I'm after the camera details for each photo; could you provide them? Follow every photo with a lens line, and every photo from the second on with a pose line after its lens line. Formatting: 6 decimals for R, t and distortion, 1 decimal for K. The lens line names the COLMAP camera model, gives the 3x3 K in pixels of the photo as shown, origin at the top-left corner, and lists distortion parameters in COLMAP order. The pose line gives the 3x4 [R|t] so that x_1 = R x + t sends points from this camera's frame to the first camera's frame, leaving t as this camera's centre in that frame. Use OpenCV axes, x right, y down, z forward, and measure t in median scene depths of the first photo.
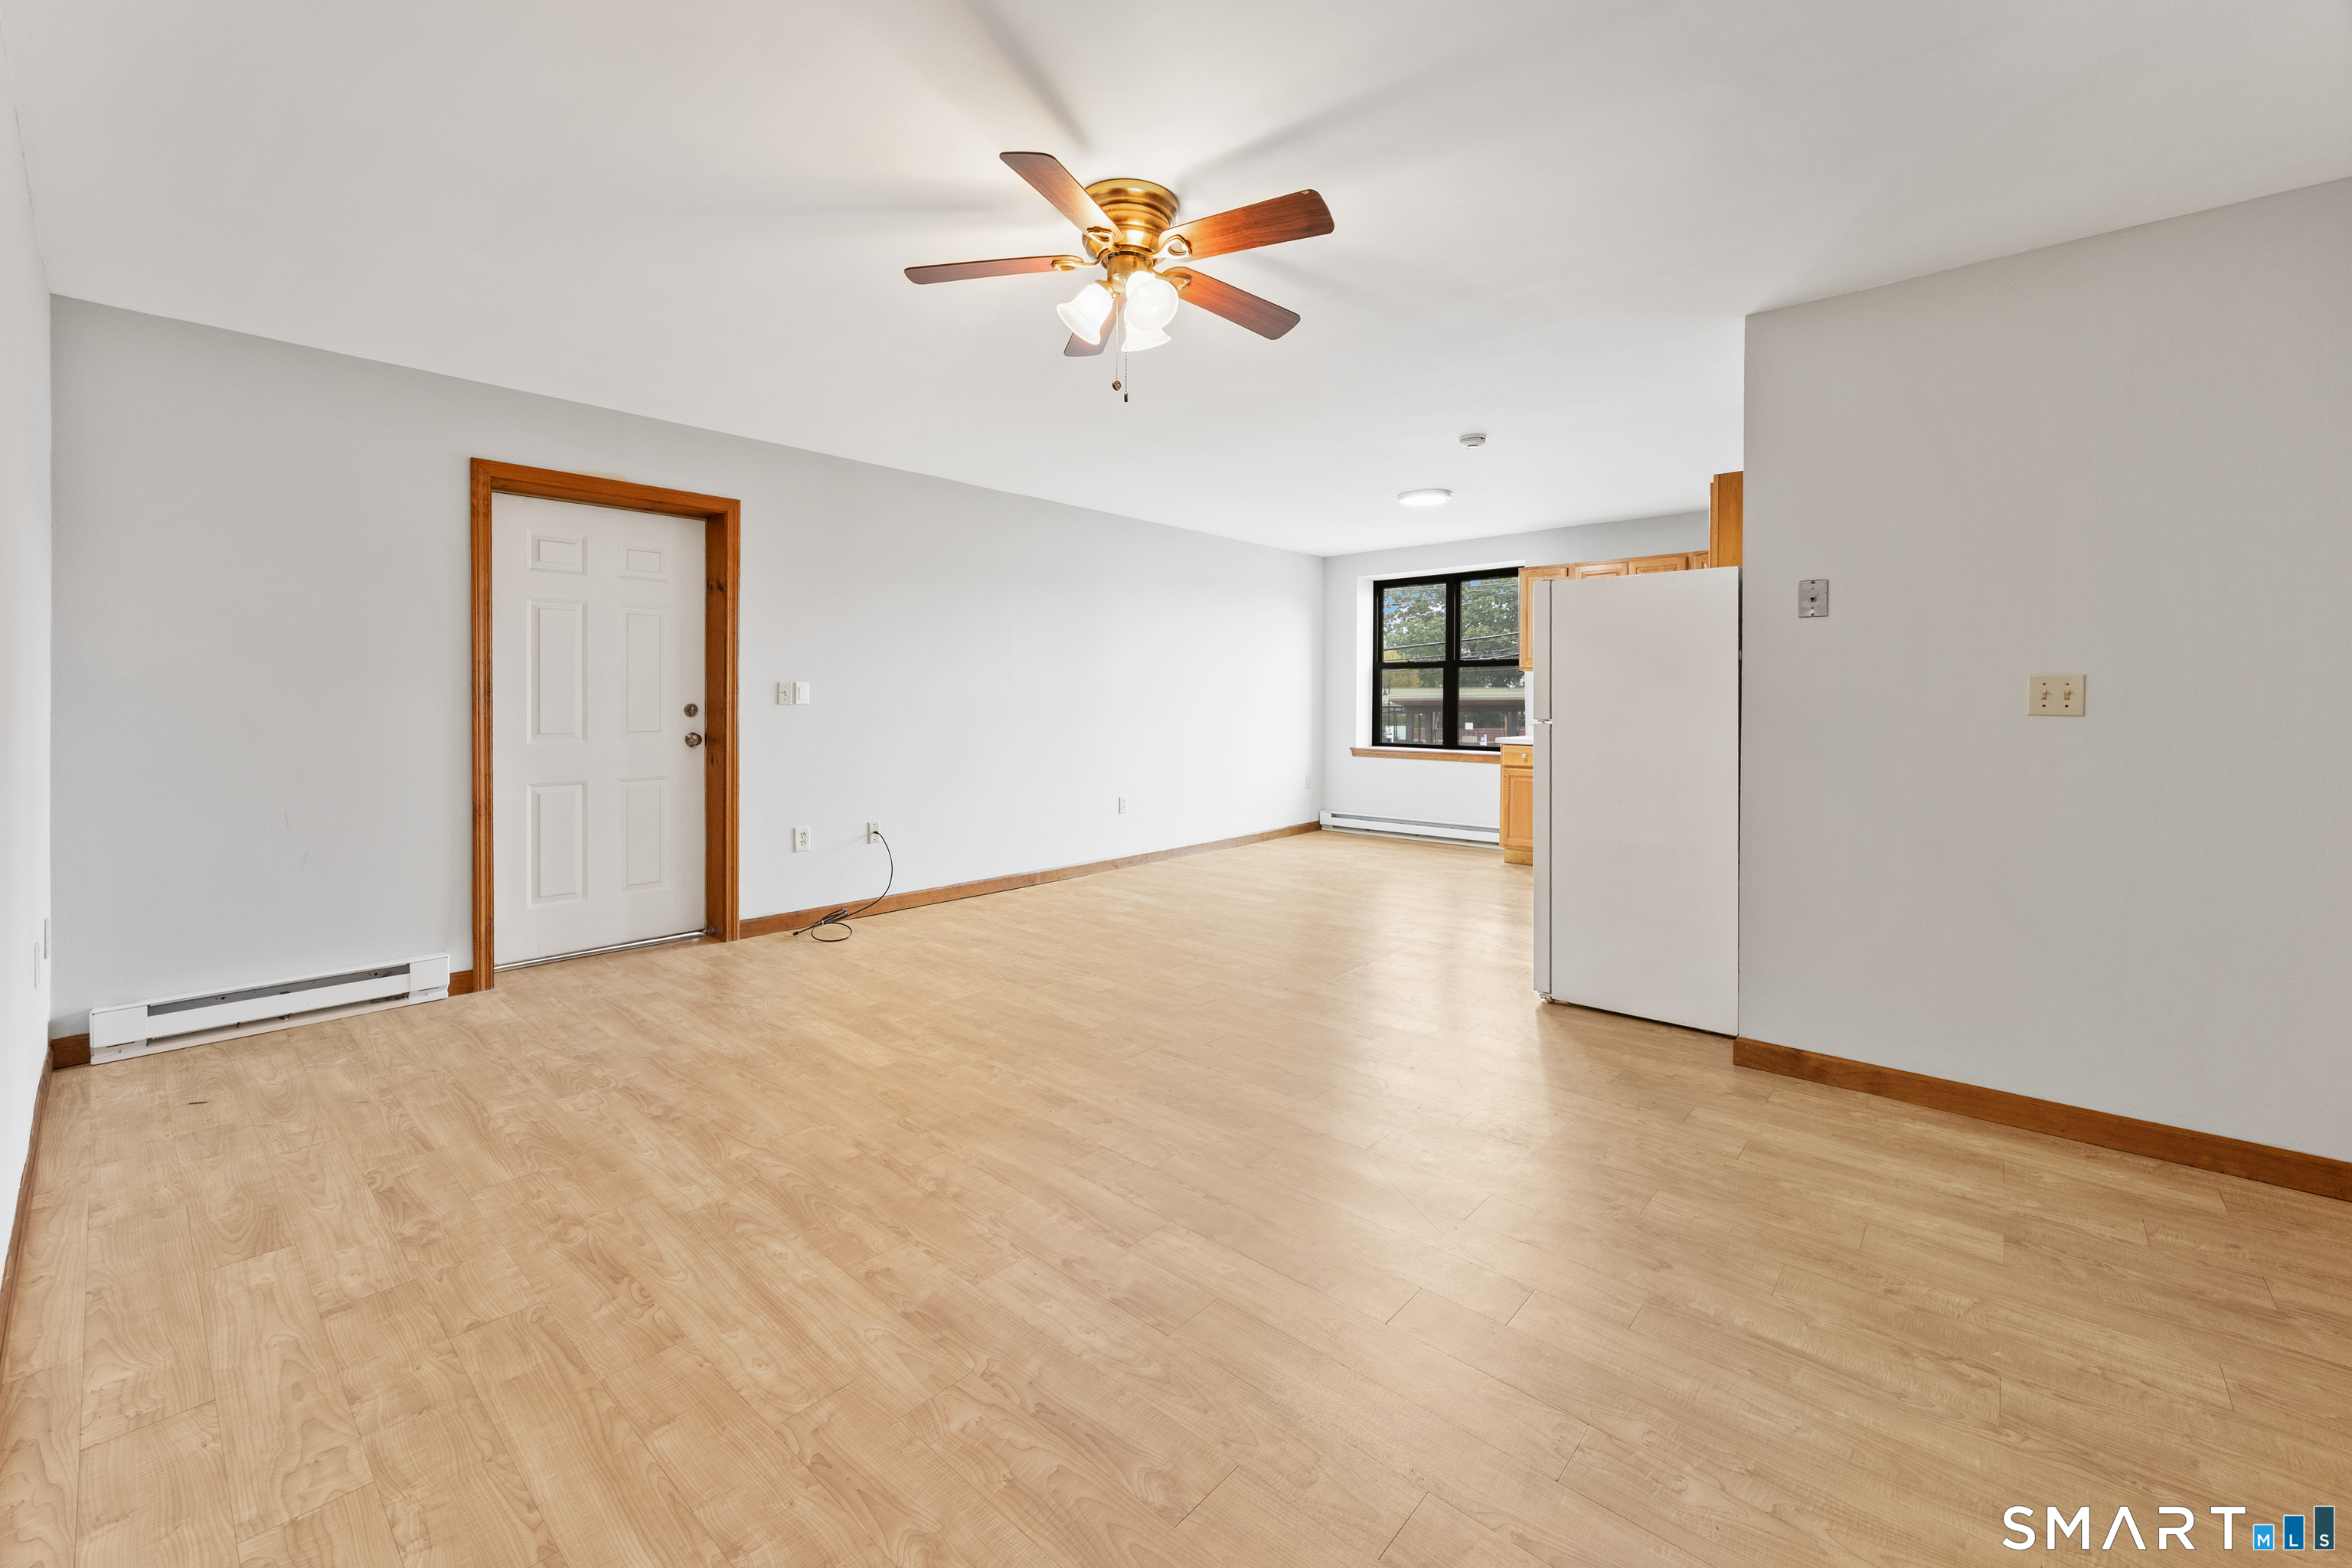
lens RADIAL K [[946.8, 0, 1163.5], [0, 946.8, 702.2], [0, 0, 1]] dist [0.001424, -0.000023]
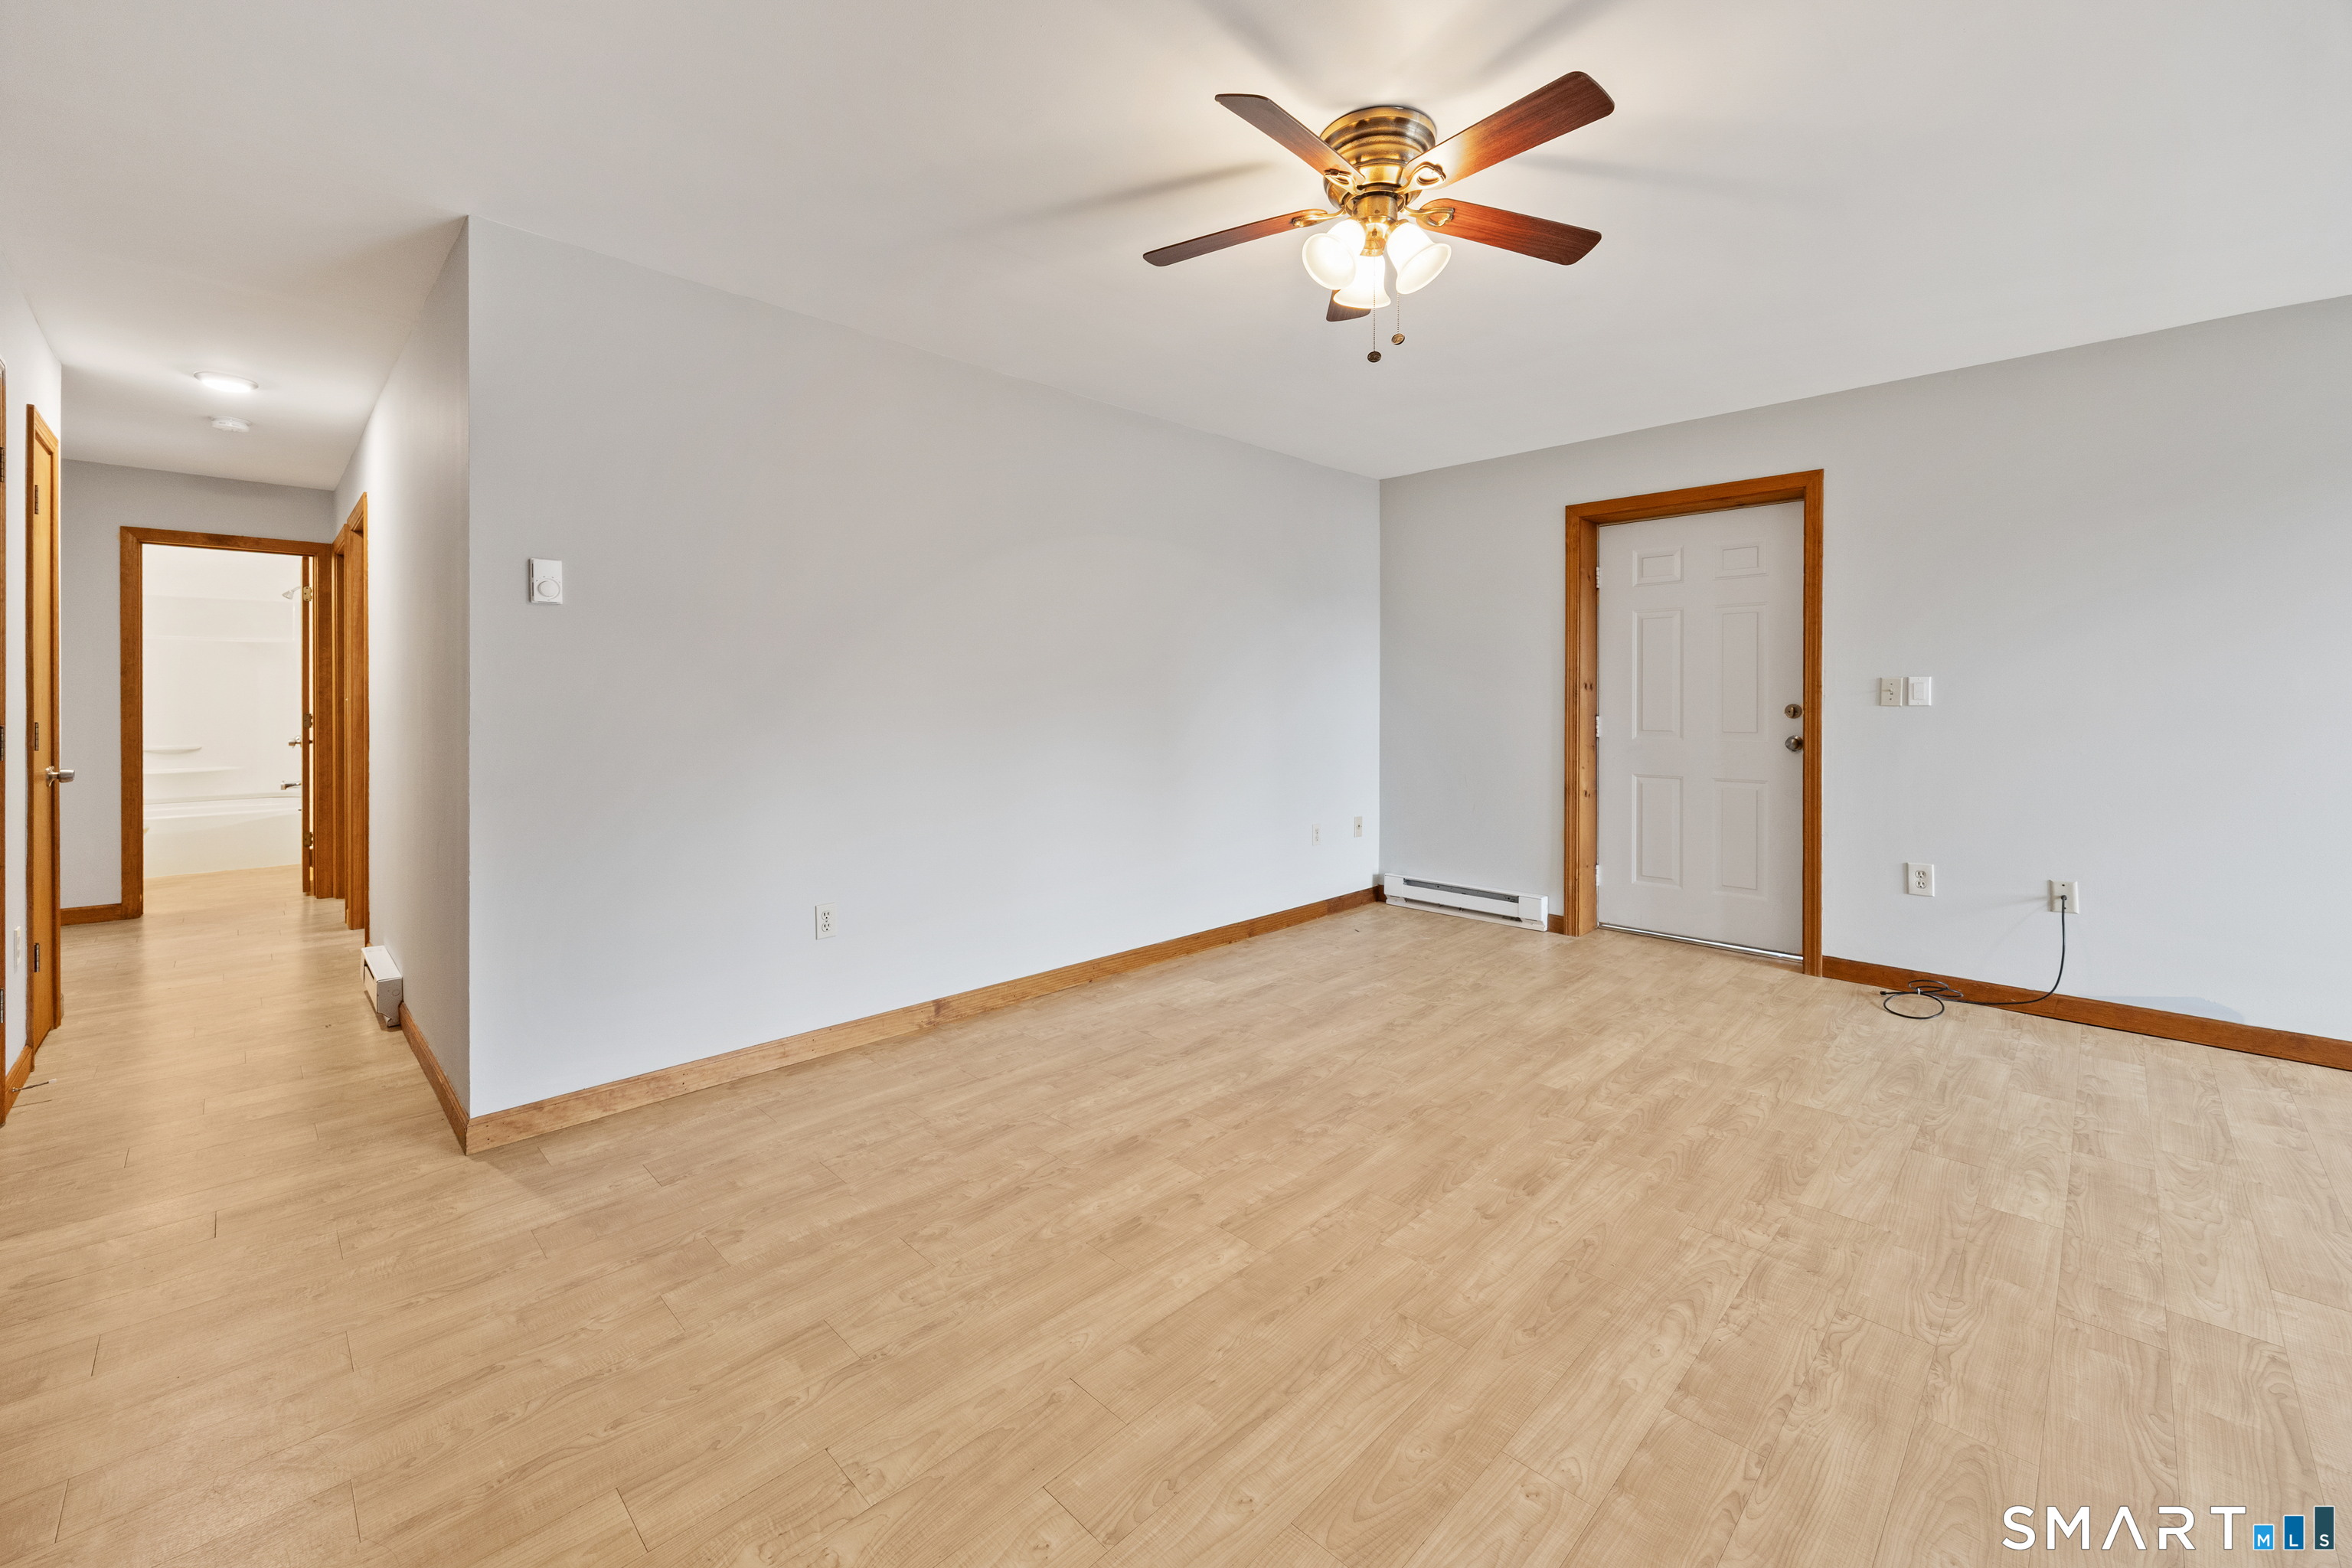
lens RADIAL K [[946.8, 0, 1163.5], [0, 946.8, 702.2], [0, 0, 1]] dist [0.001424, -0.000023]
pose [[-0.060463, 0.000122, -0.998170, 0.831770], [-0.002675, 0.999996, 0.000284, 0.001937], [0.998167, 0.002687, -0.060463, 0.832618]]
